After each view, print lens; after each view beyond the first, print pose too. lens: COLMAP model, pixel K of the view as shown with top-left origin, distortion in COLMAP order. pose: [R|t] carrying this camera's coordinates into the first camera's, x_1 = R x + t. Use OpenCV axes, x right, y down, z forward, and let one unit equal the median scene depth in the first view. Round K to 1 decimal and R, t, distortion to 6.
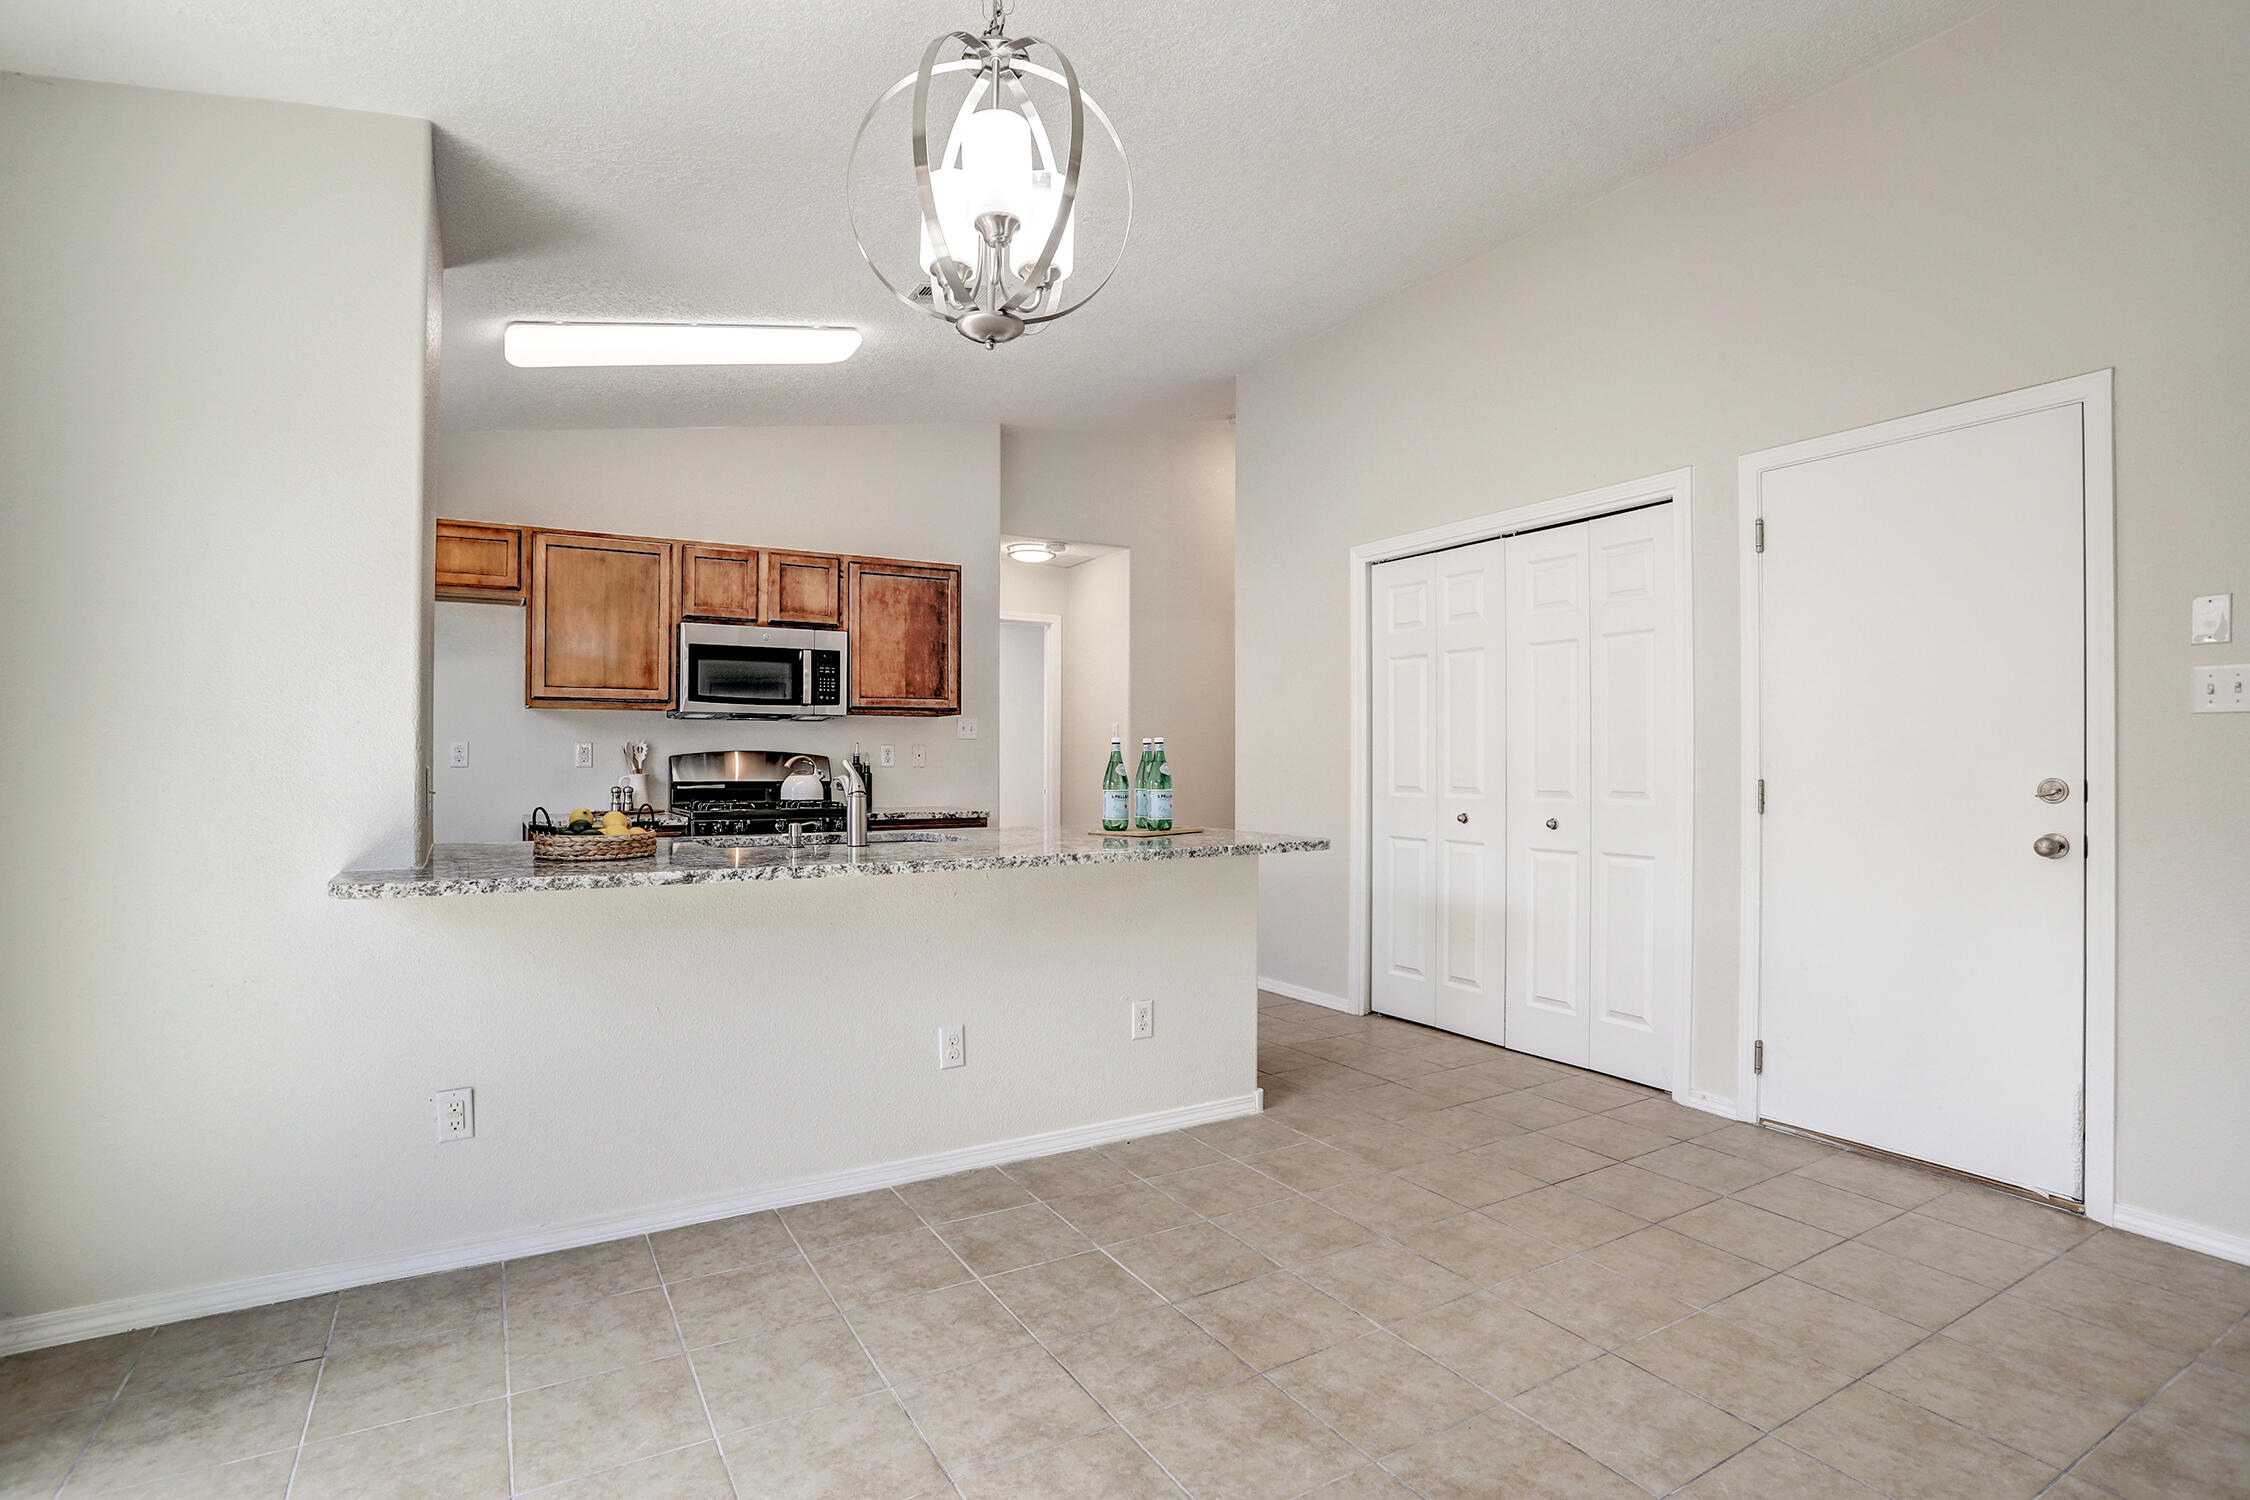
lens RADIAL K [[1105.3, 0, 1124.9], [0, 1105.3, 766.7], [0, 0, 1]] dist [-0.062901, 0.030080]
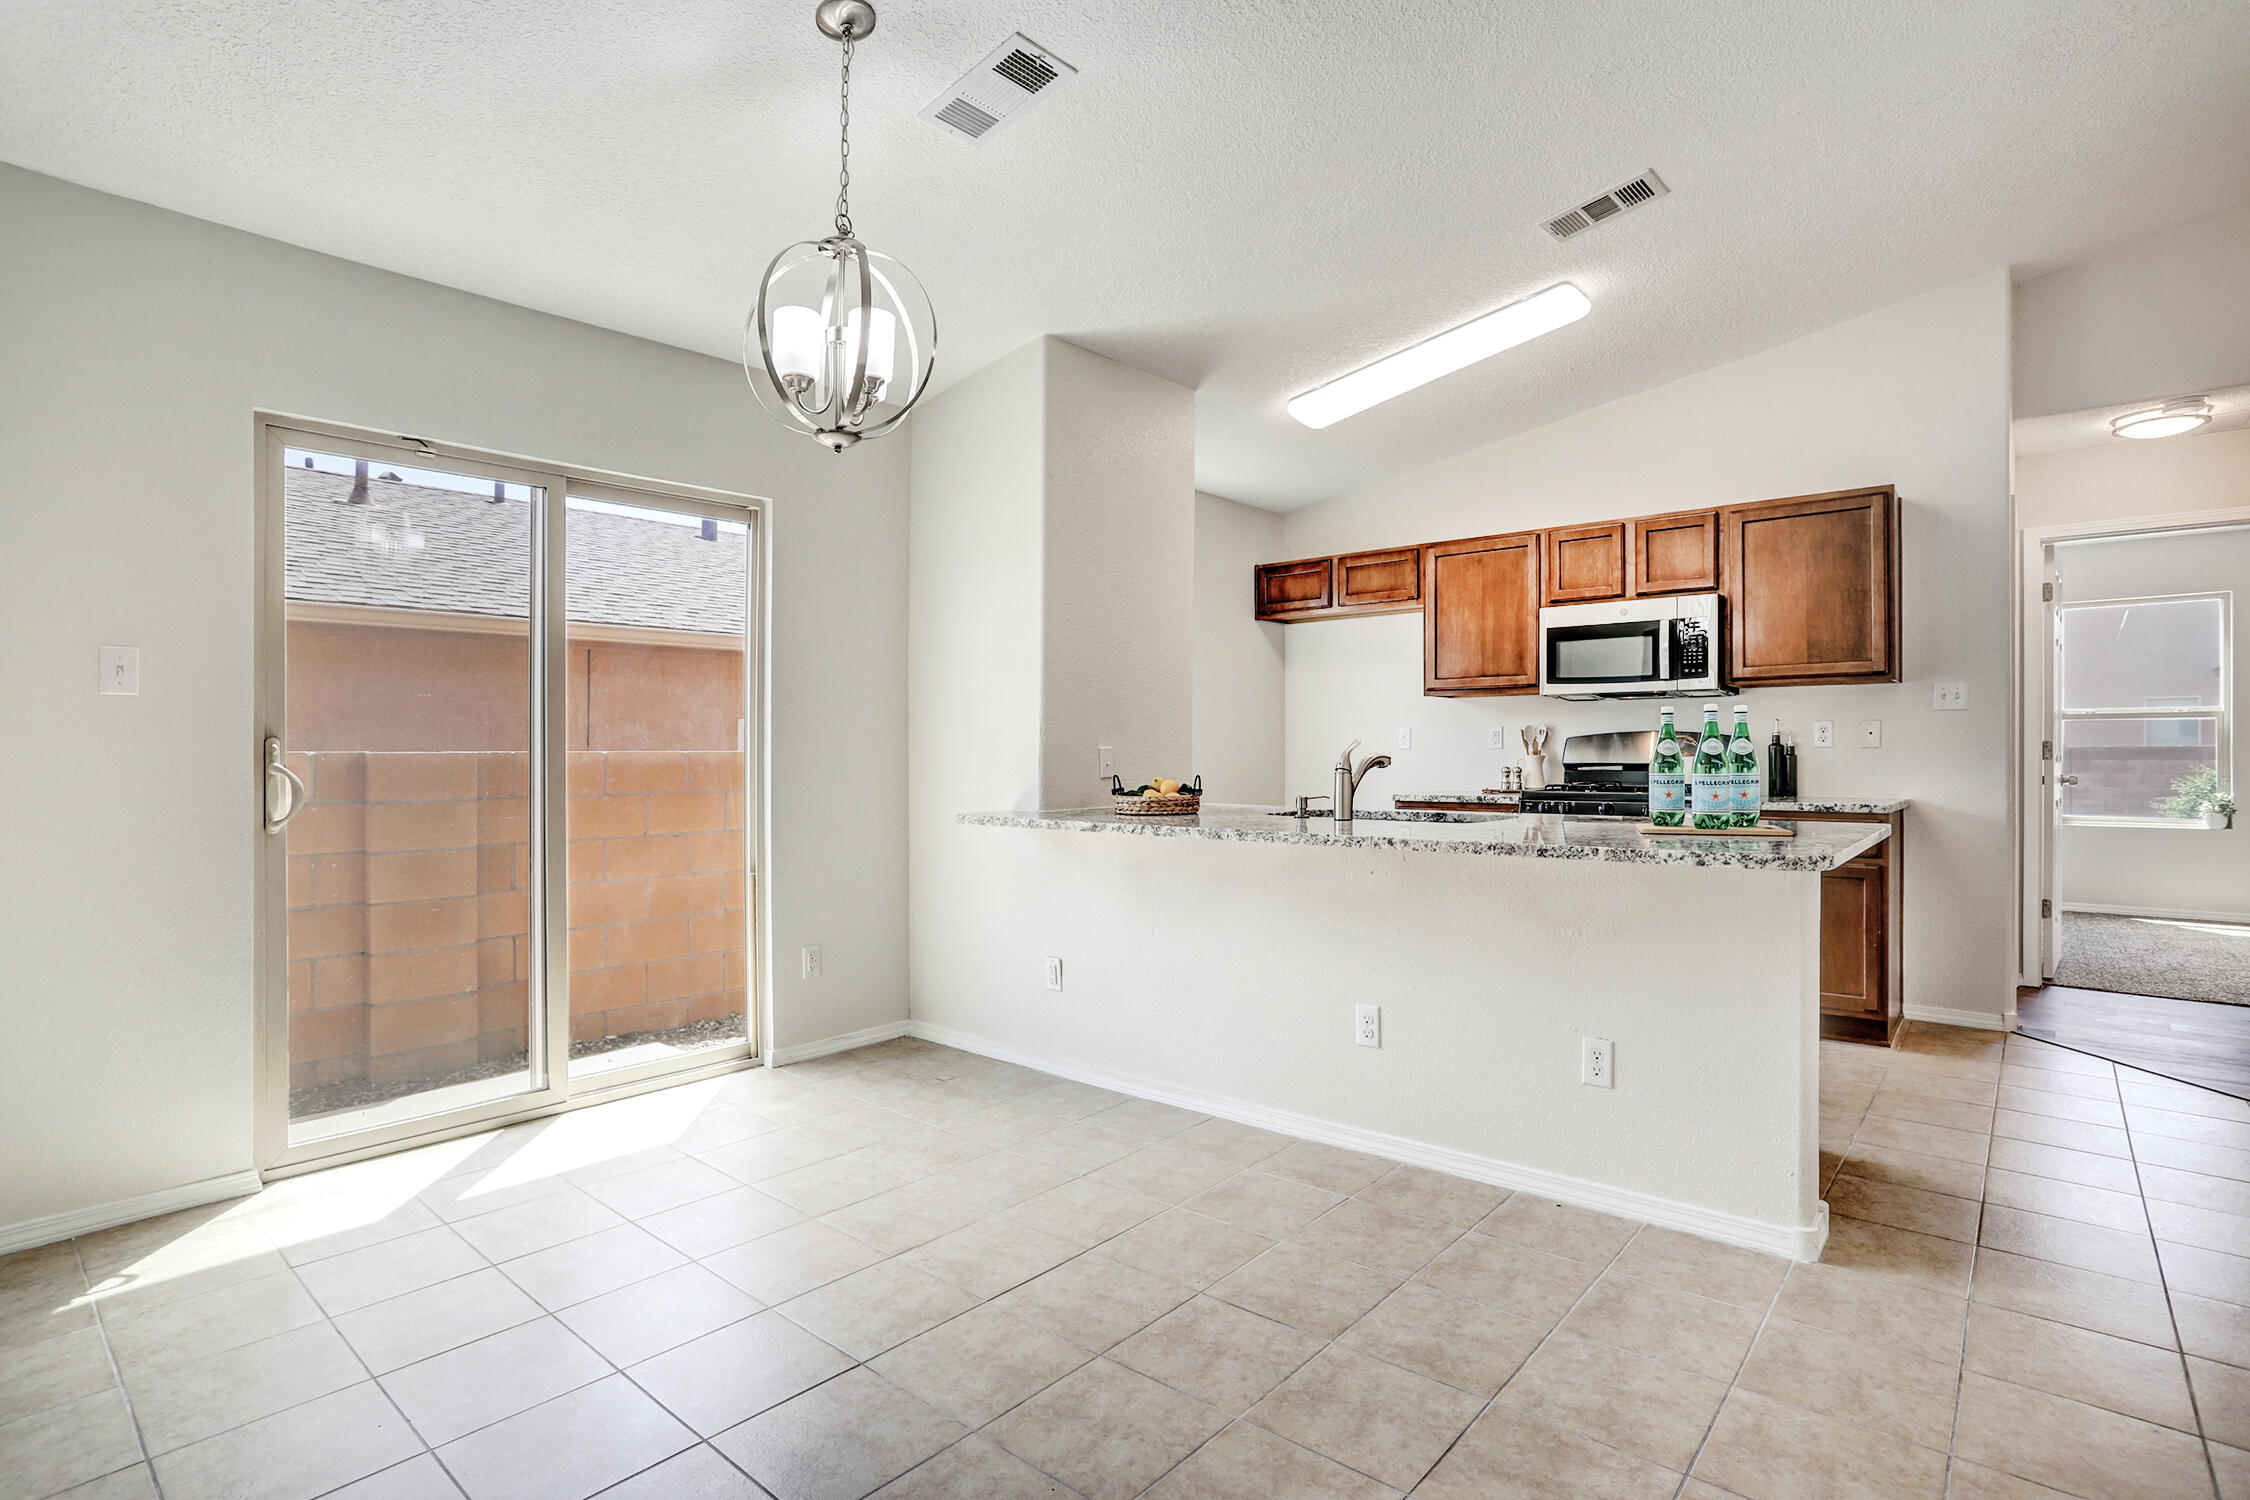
lens RADIAL K [[1105.0, 0, 1125.0], [0, 1105.0, 750.0], [0, 0, 1]] dist [-0.059794, 0.029696]
pose [[0.323386, -0.003034, -0.946262, 0.448540], [0.000420, 0.999995, -0.003063, 0.005023], [0.946267, 0.000593, 0.323386, 0.295235]]
